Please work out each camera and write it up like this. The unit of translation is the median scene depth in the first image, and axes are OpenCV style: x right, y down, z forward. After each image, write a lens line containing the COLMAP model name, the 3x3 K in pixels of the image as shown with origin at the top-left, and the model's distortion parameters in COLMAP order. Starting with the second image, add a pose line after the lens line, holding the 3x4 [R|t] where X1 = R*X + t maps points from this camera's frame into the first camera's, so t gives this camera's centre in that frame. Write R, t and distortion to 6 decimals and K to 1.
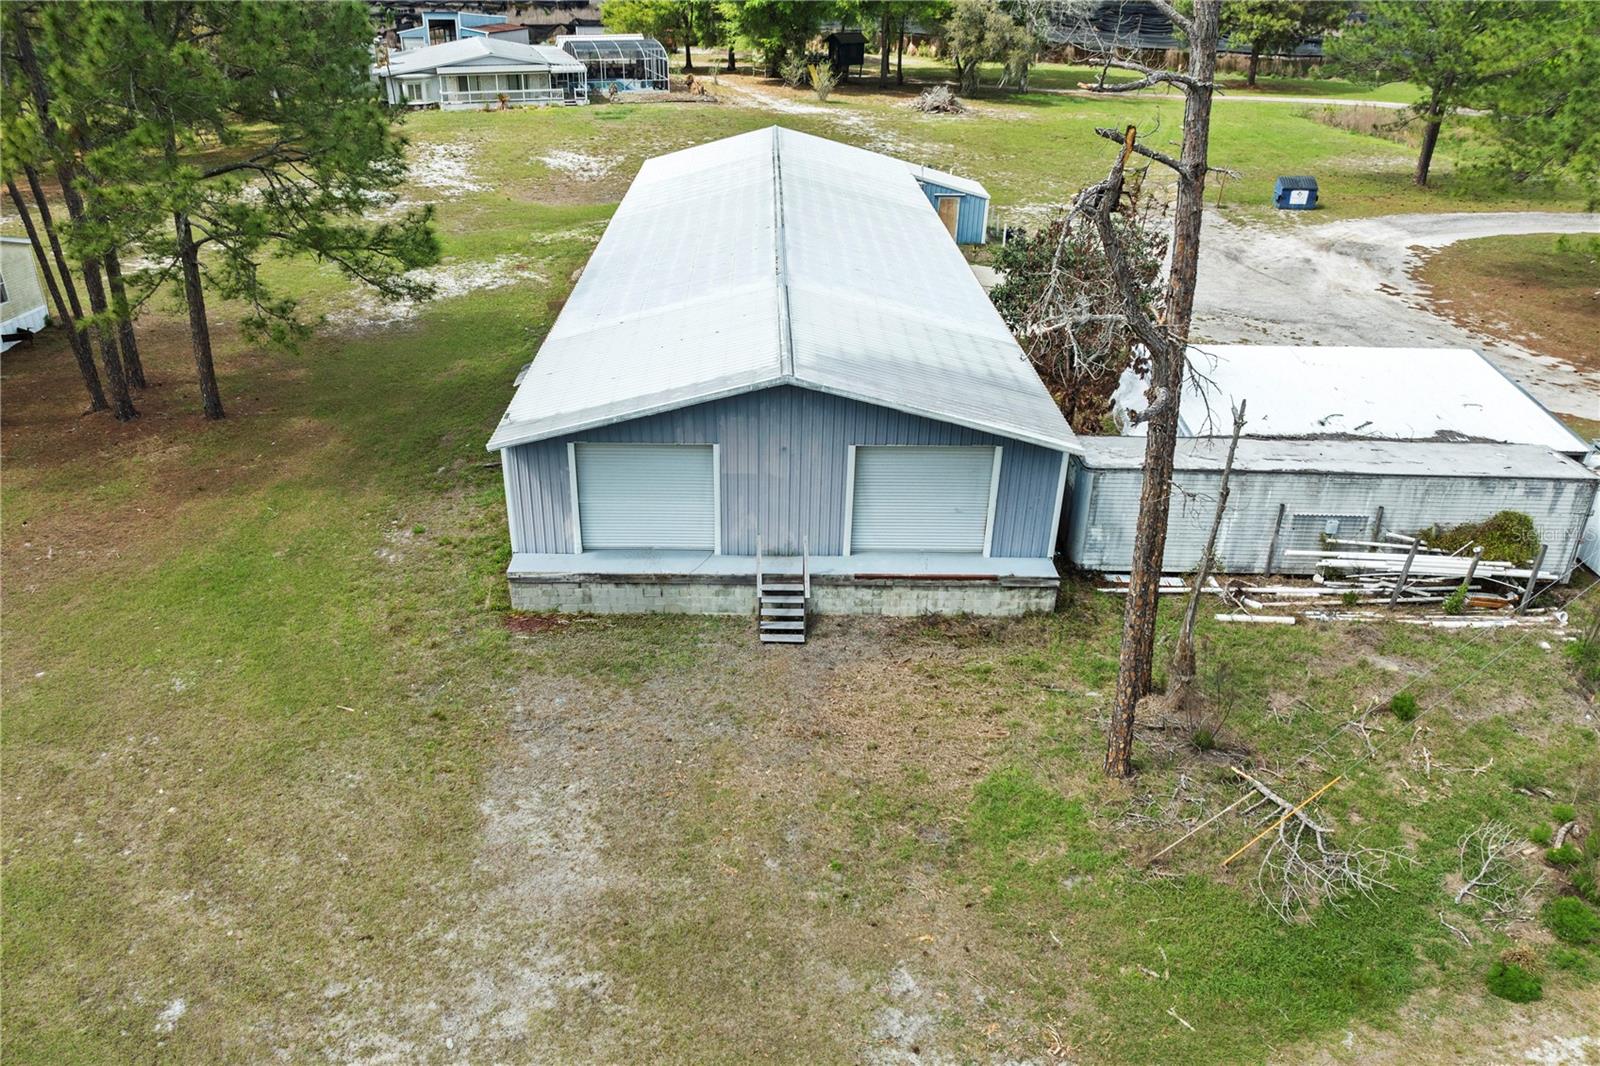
lens RADIAL K [[1165.7, 0, 800.7], [0, 1165.7, 566.9], [0, 0, 1]] dist [-0.039648, -0.000162]
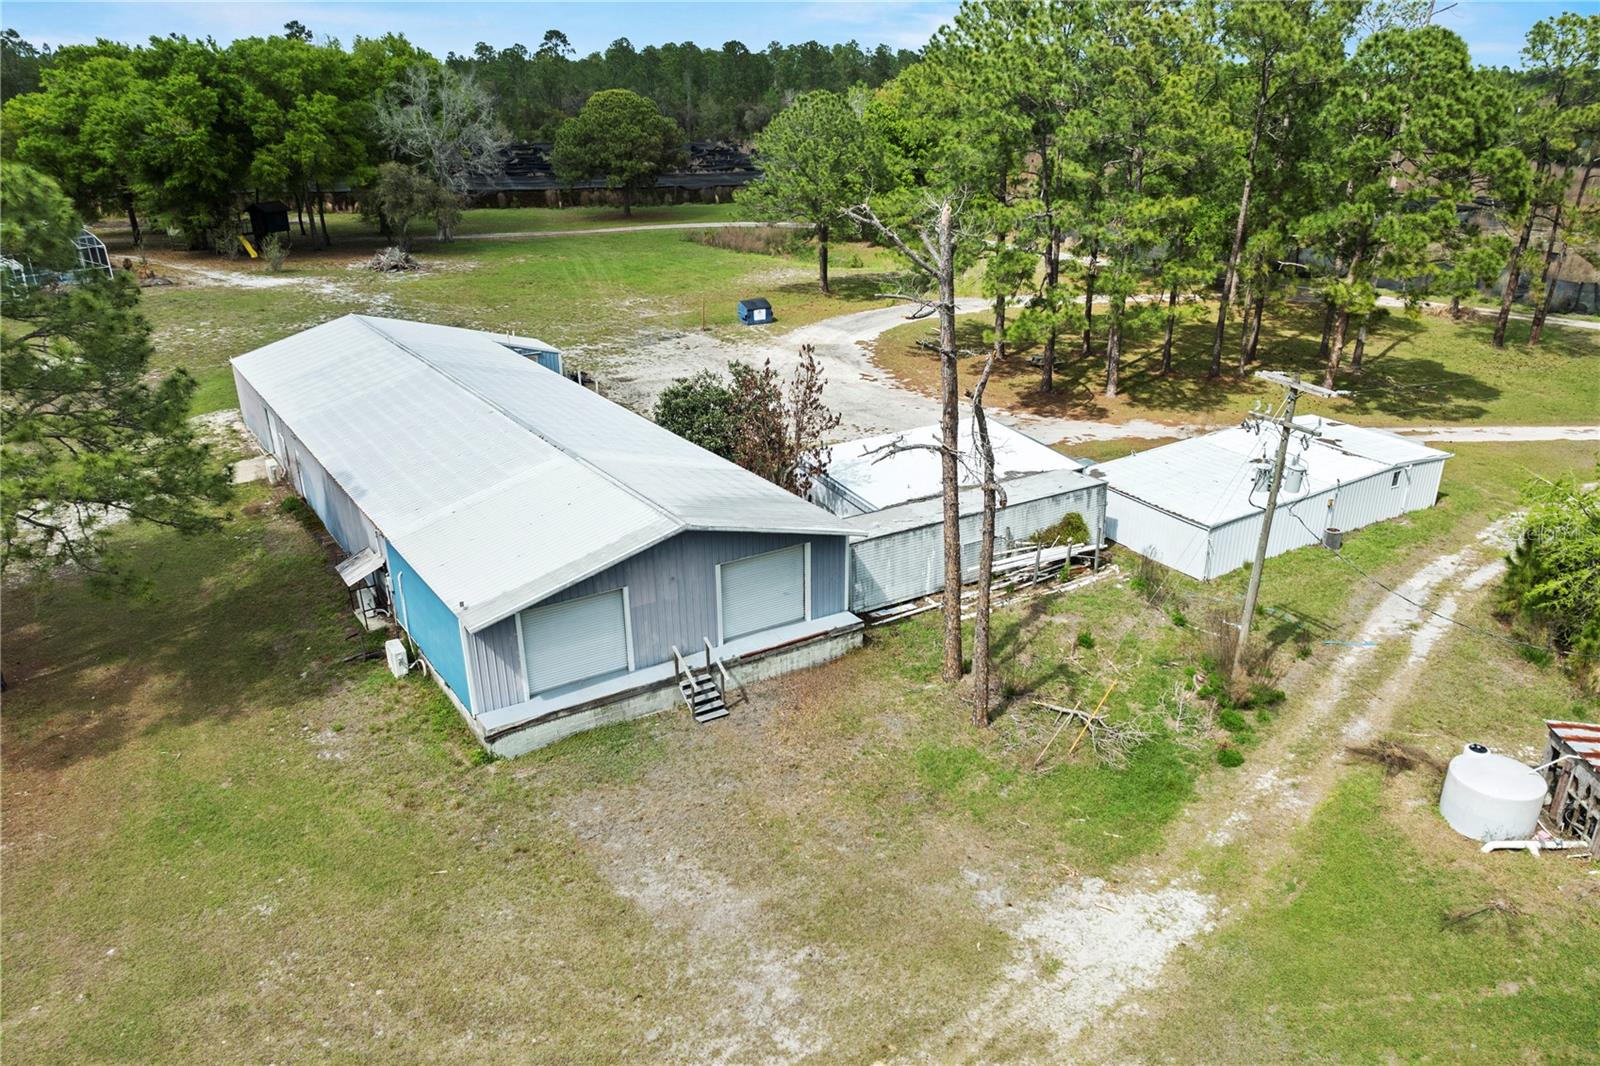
lens RADIAL K [[1116.3, 0, 800.0], [0, 1116.3, 533.0], [0, 0, 1]] dist [-0.036265, -0.001364]
pose [[0.845244, -0.210089, 0.491350, -0.490541], [0.260838, 0.964703, -0.036225, -0.065030], [-0.466396, 0.158781, 0.870209, -0.184649]]
